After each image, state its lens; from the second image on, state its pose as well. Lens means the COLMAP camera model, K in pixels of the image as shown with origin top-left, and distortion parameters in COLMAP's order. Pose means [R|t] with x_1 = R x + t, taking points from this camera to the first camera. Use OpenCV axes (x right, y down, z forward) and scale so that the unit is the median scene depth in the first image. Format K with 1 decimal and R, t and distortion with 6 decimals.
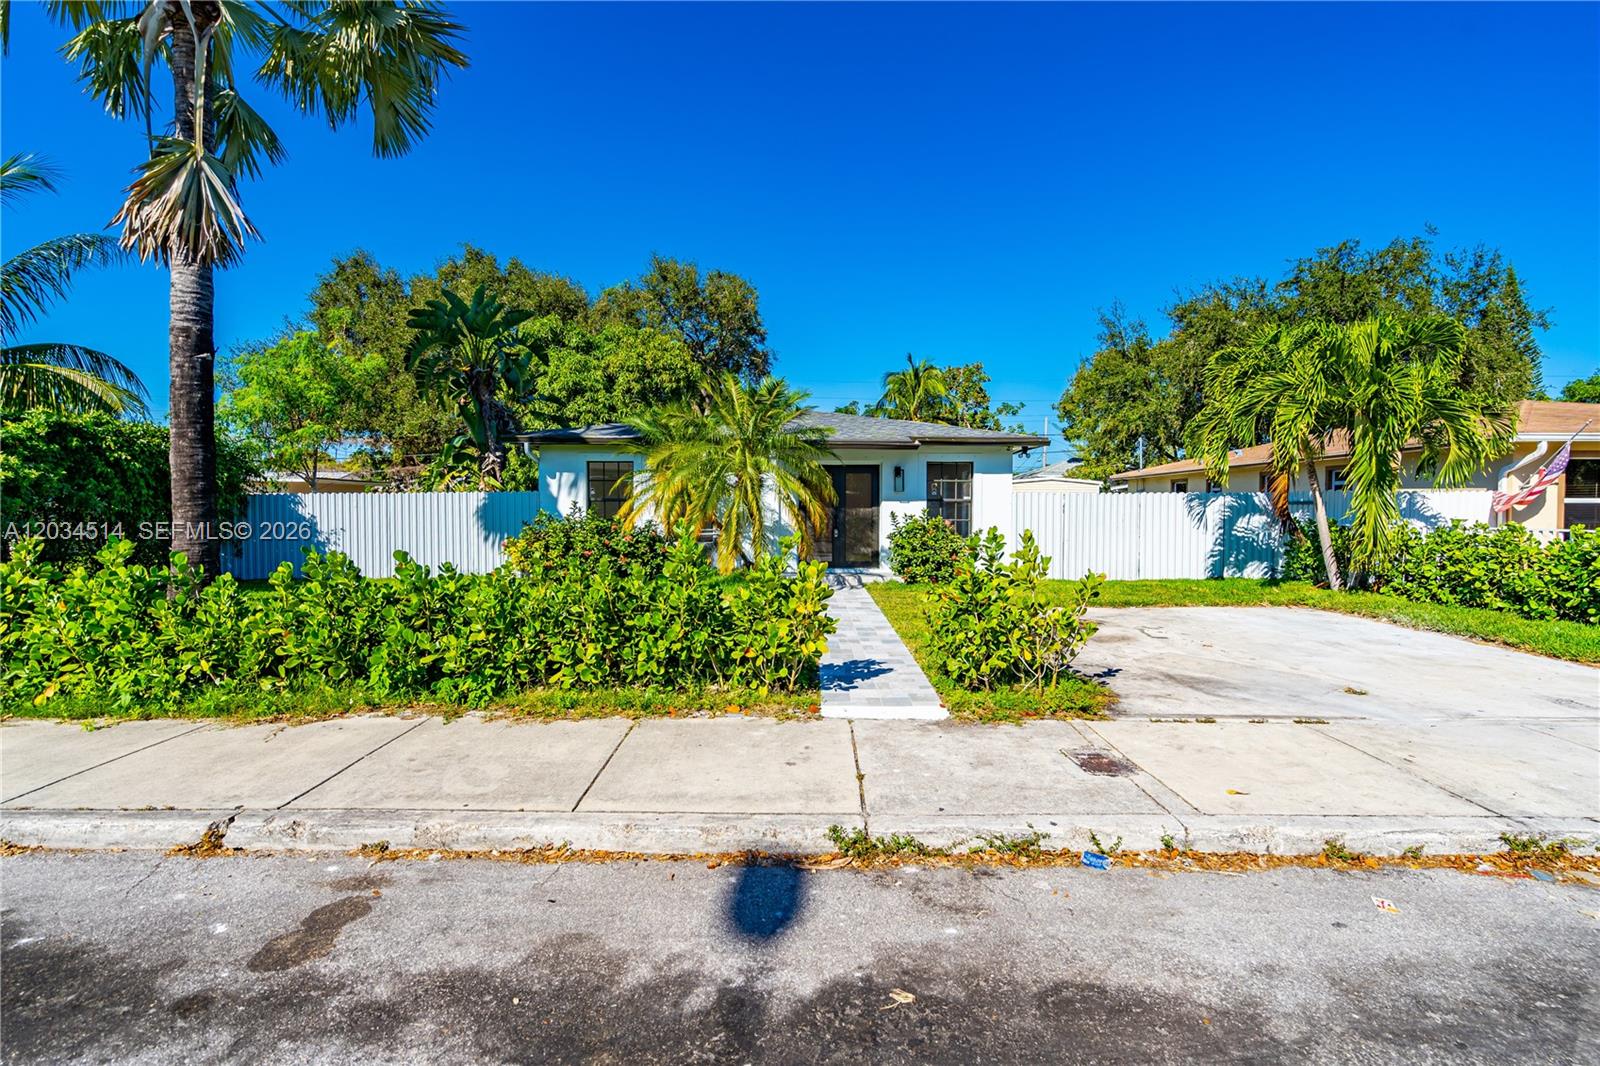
lens RADIAL K [[733.8, 0, 793.5], [0, 733.8, 523.8], [0, 0, 1]] dist [0.000564, -0.000190]
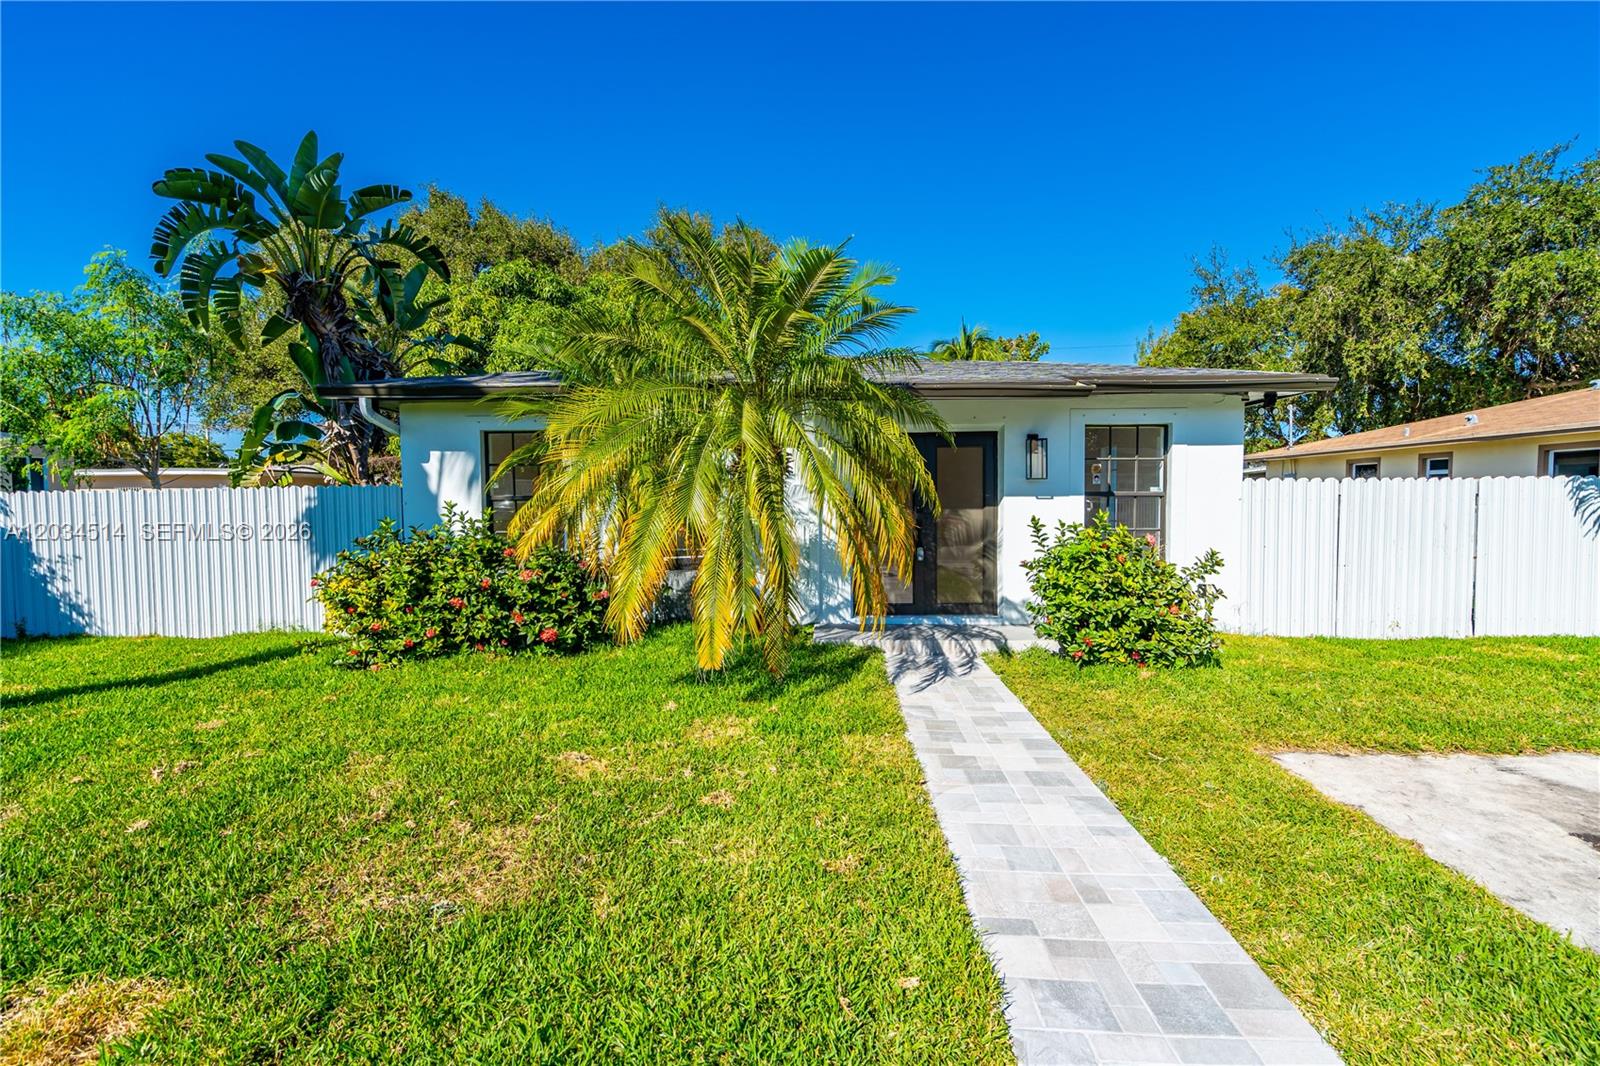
lens RADIAL K [[733.8, 0, 793.5], [0, 733.8, 523.8], [0, 0, 1]] dist [0.000564, -0.000190]
pose [[0.999119, -0.008370, -0.041123, -0.015343], [0.008943, 0.999865, 0.013762, -0.019234], [0.041002, -0.014117, 0.999059, 0.436853]]
